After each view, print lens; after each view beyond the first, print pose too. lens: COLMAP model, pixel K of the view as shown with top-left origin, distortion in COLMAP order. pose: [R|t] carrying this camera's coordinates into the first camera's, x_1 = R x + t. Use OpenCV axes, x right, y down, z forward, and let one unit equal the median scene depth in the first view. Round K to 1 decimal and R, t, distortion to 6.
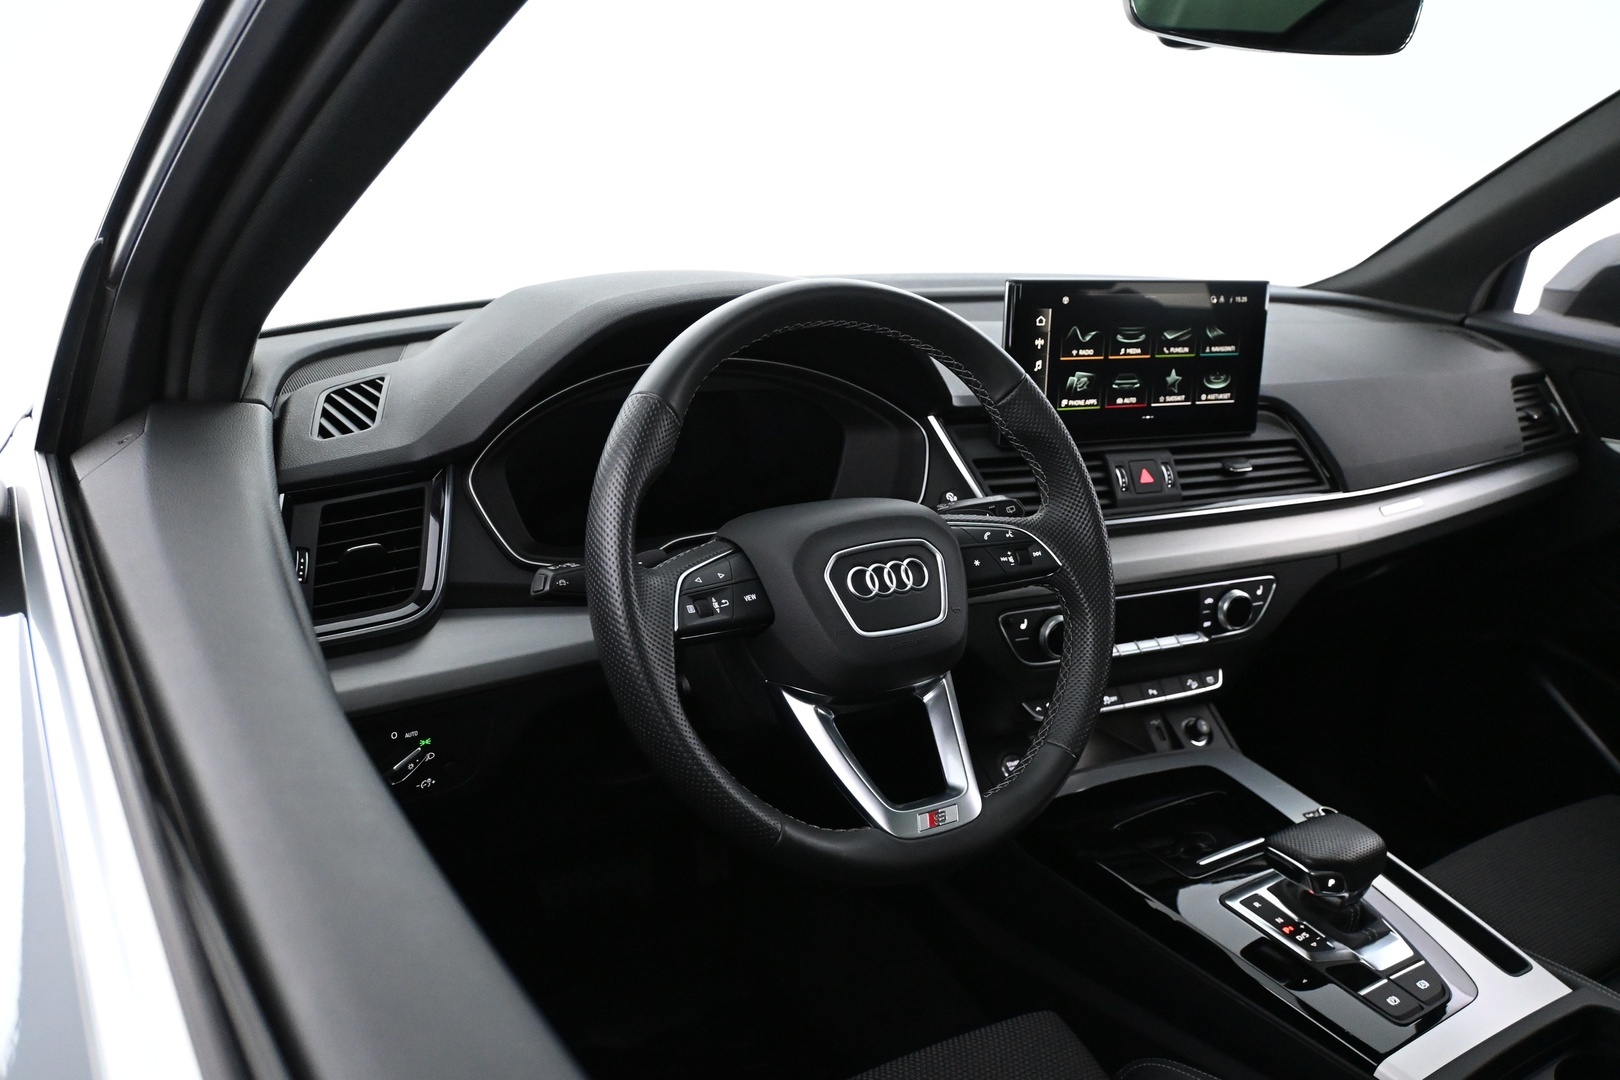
lens RADIAL K [[1288.4, 0, 809.8], [0, 1288.4, 537.1], [0, 0, 1]] dist [-0.015908, -0.004311]
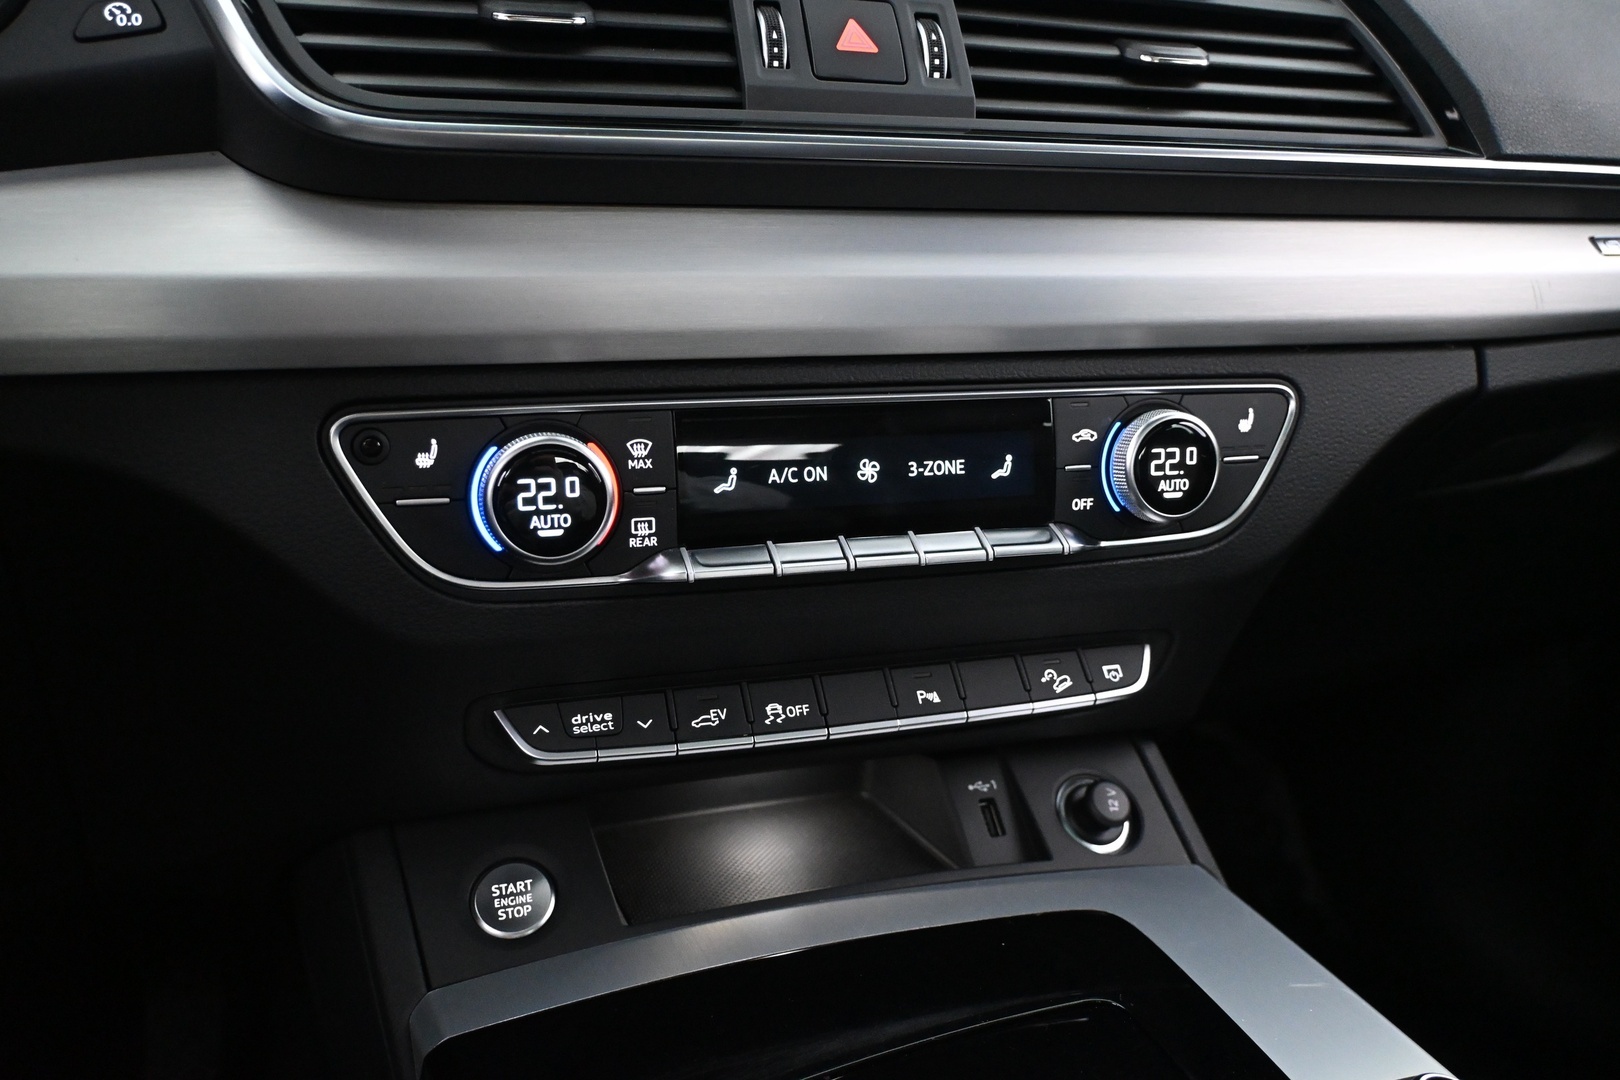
lens RADIAL K [[1280.6, 0, 817.7], [0, 1280.6, 532.4], [0, 0, 1]] dist [-0.017446, 0.000312]
pose [[0.993263, 0.004909, -0.115780, 0.290704], [-0.012485, 0.997820, -0.064802, 0.103256], [0.115209, 0.065811, 0.991159, 0.677645]]
